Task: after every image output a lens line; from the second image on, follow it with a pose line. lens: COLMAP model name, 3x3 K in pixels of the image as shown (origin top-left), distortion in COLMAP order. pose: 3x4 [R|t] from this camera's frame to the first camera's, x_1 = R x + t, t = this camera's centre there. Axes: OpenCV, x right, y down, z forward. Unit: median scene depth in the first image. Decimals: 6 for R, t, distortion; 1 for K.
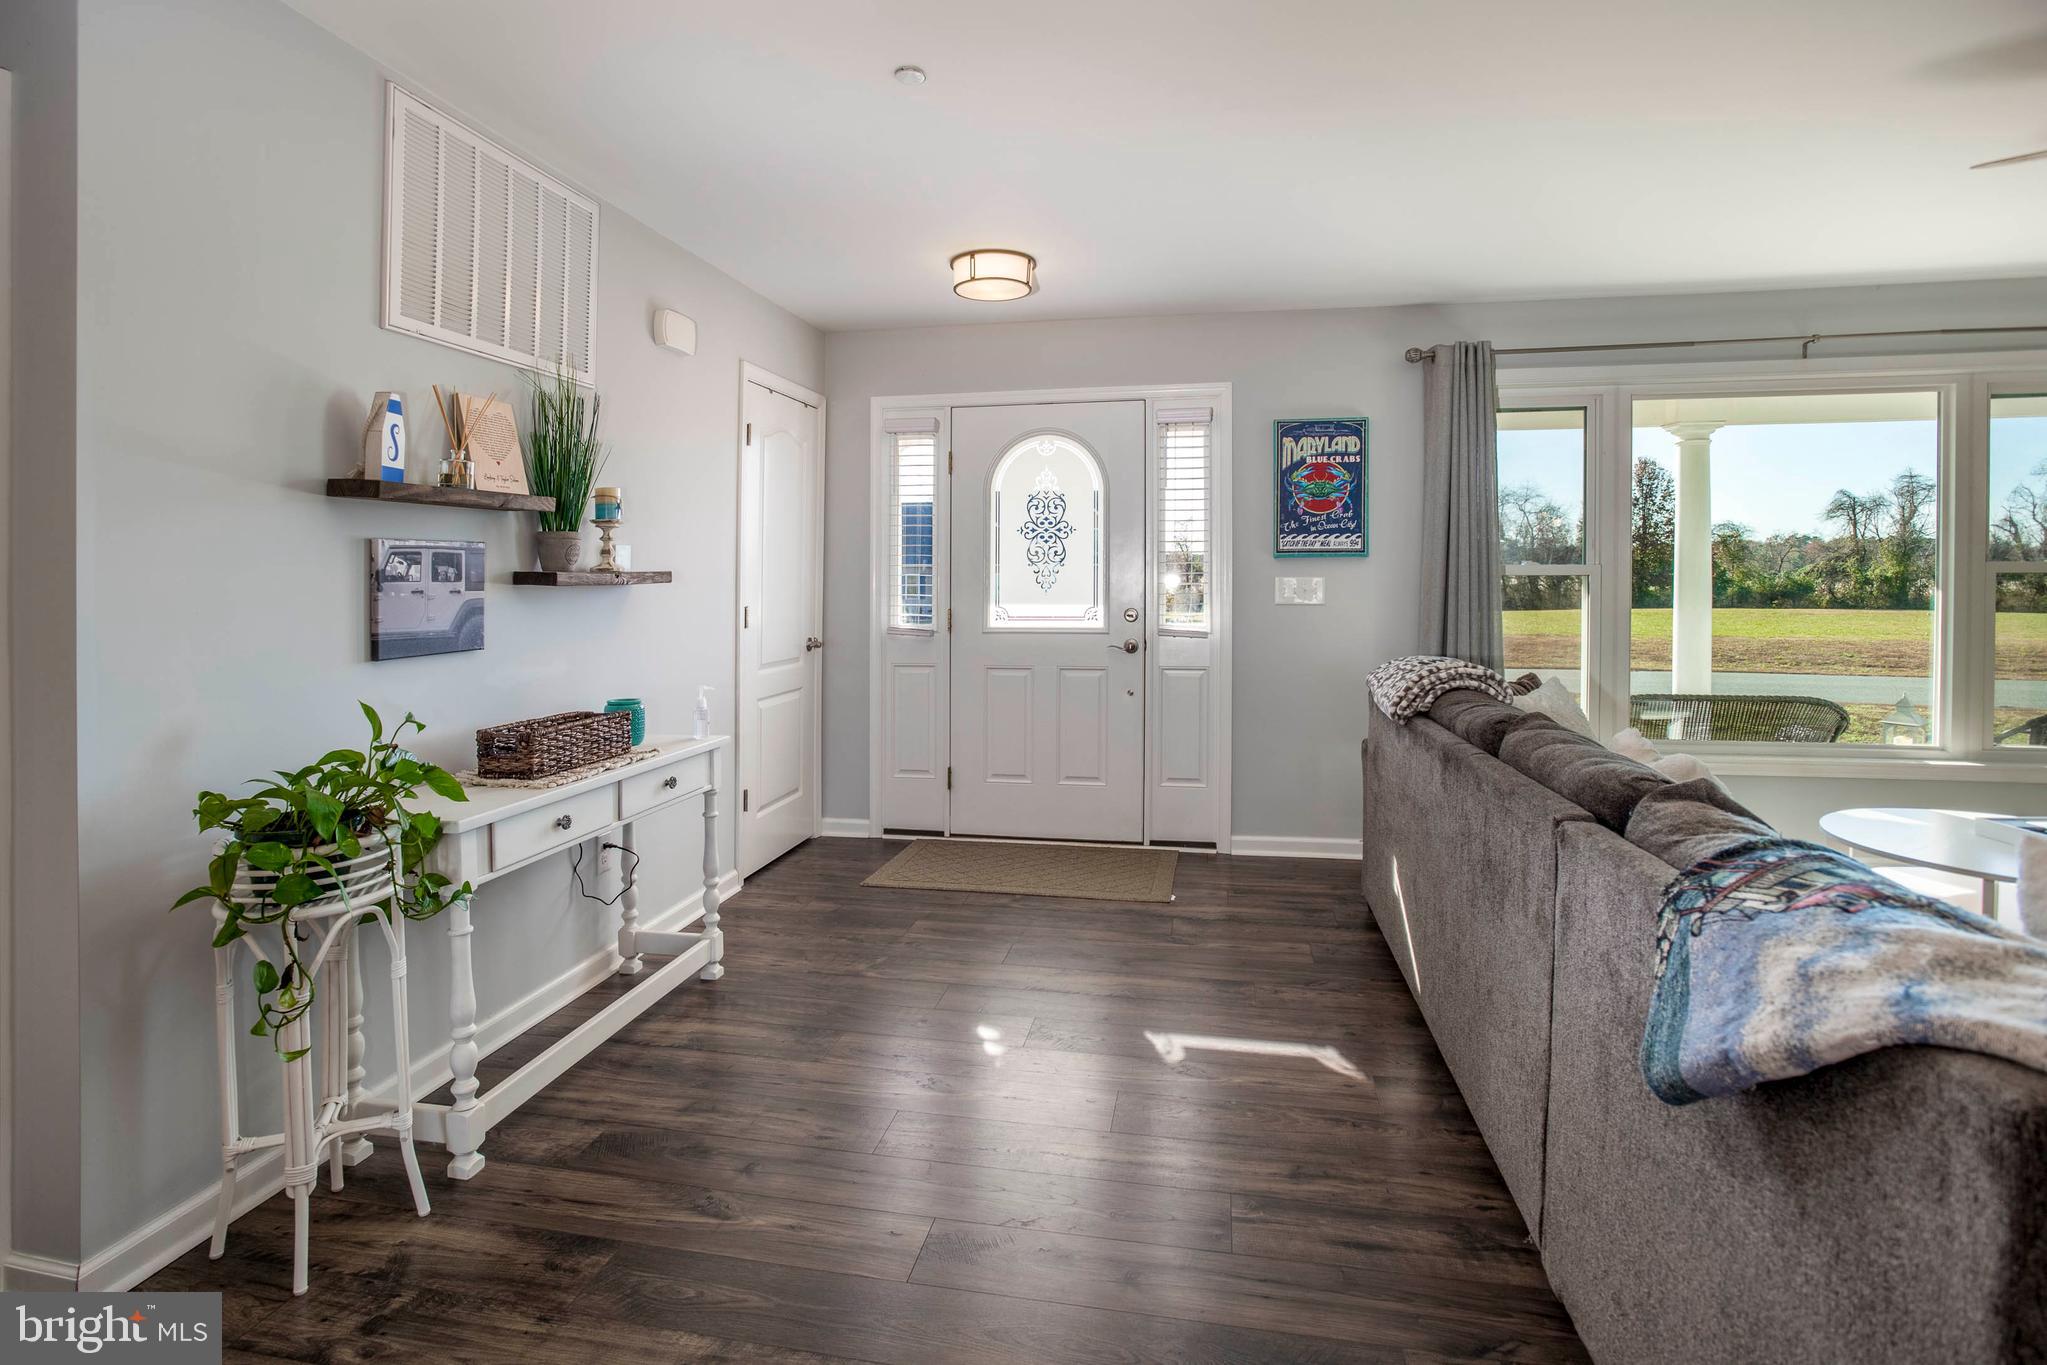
lens RADIAL K [[1029.2, 0, 1020.5], [0, 1029.2, 579.6], [0, 0, 1]] dist [-0.060573, 0.022171]
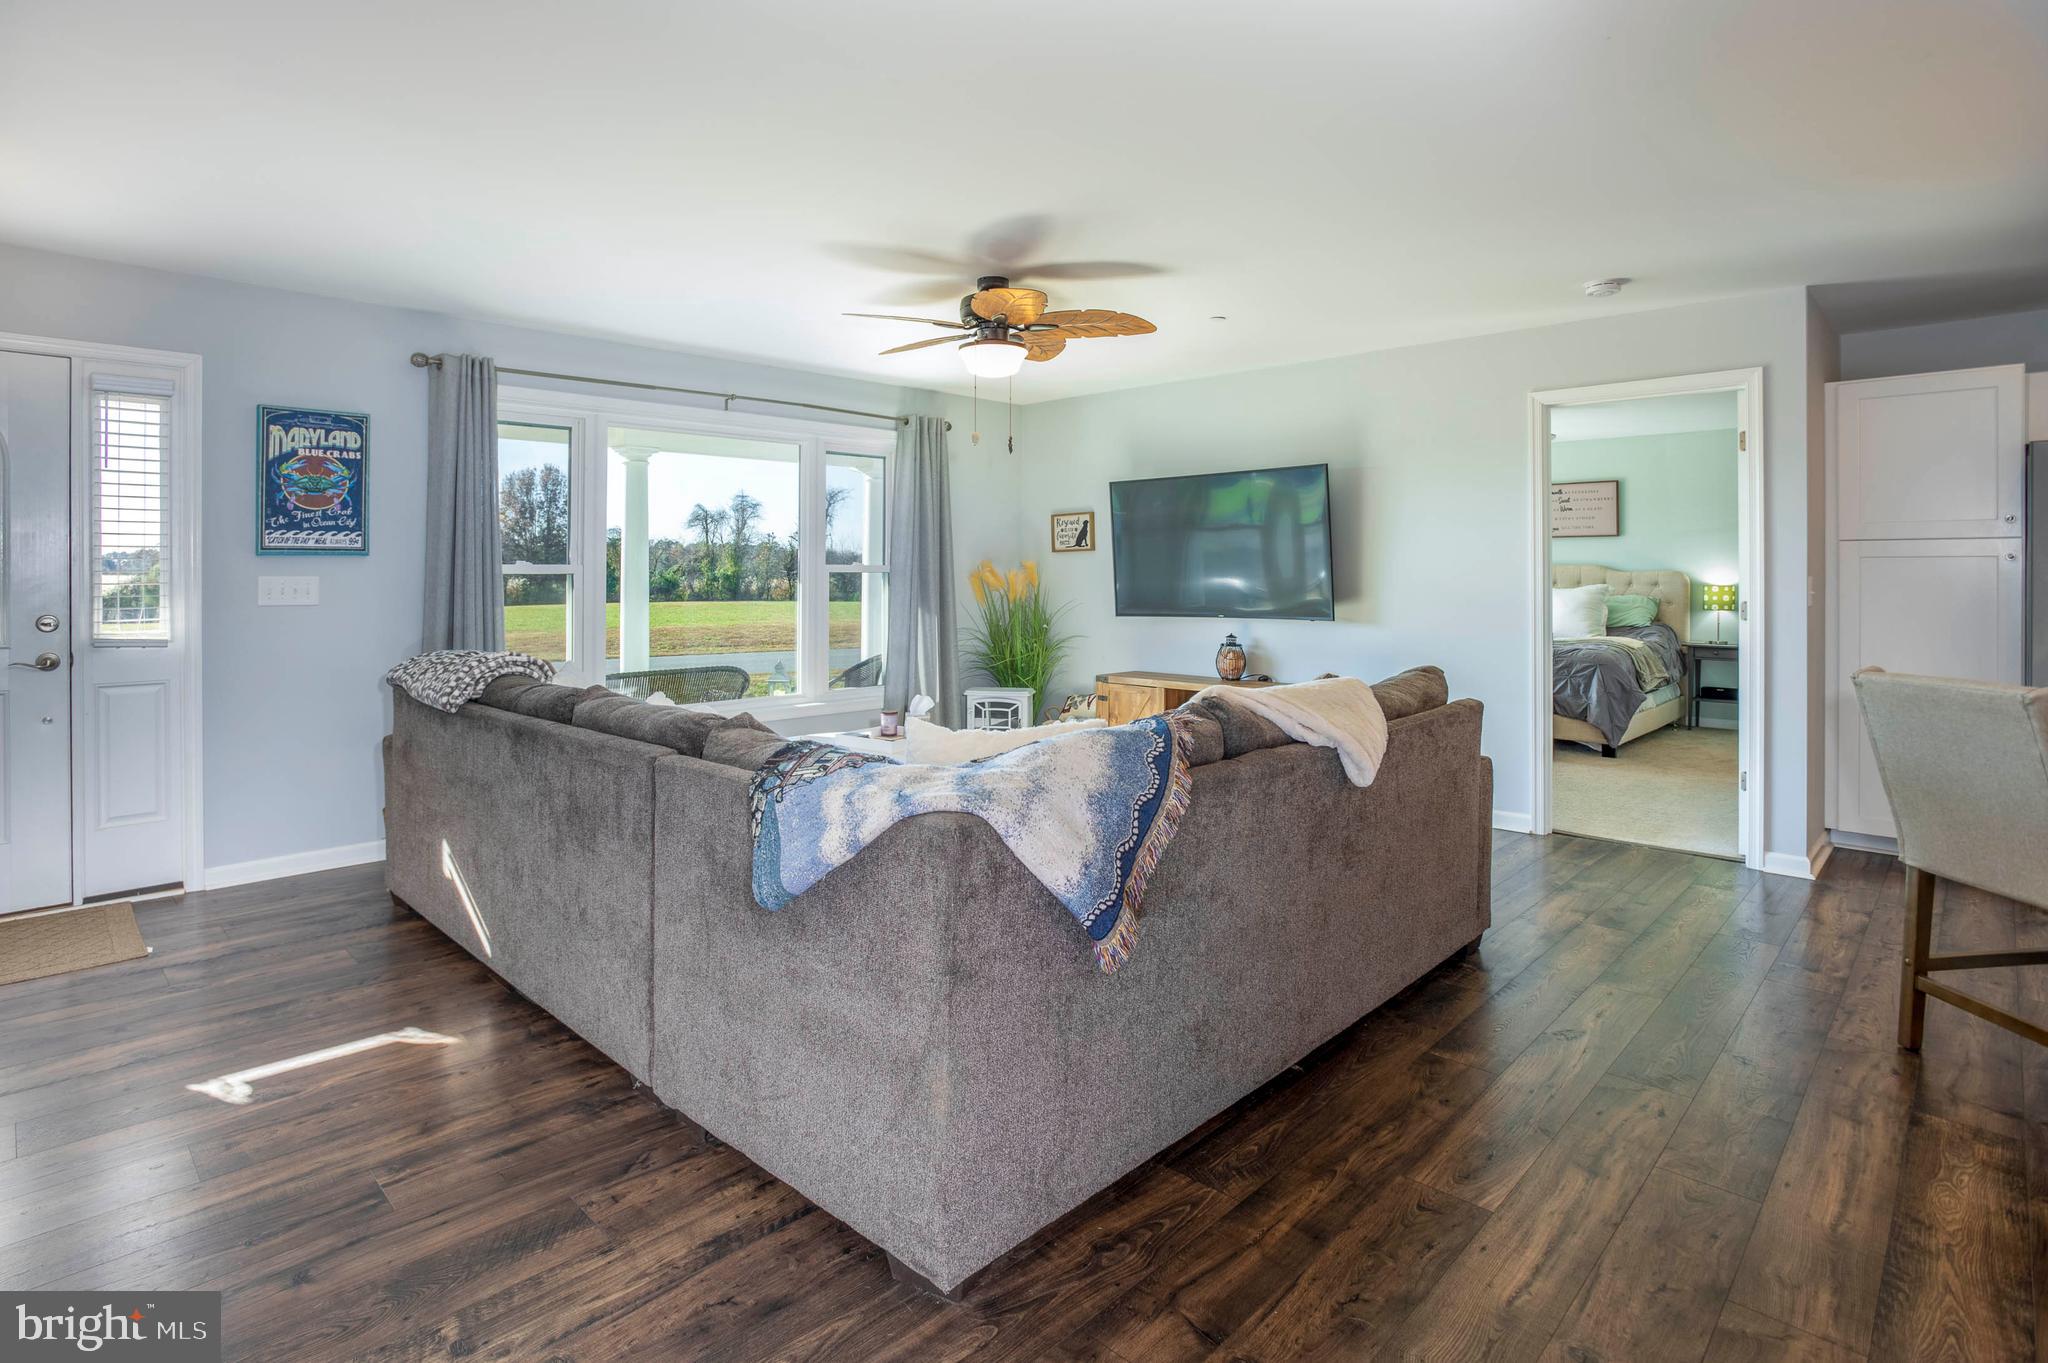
lens RADIAL K [[1029.7, 0, 1021.0], [0, 1029.7, 578.6], [0, 0, 1]] dist [-0.060573, 0.022171]
pose [[0.538185, -0.003288, 0.842820, -0.142496], [0.002843, 0.999994, 0.002086, -0.000248], [-0.842822, 0.001273, 0.538191, -0.057409]]
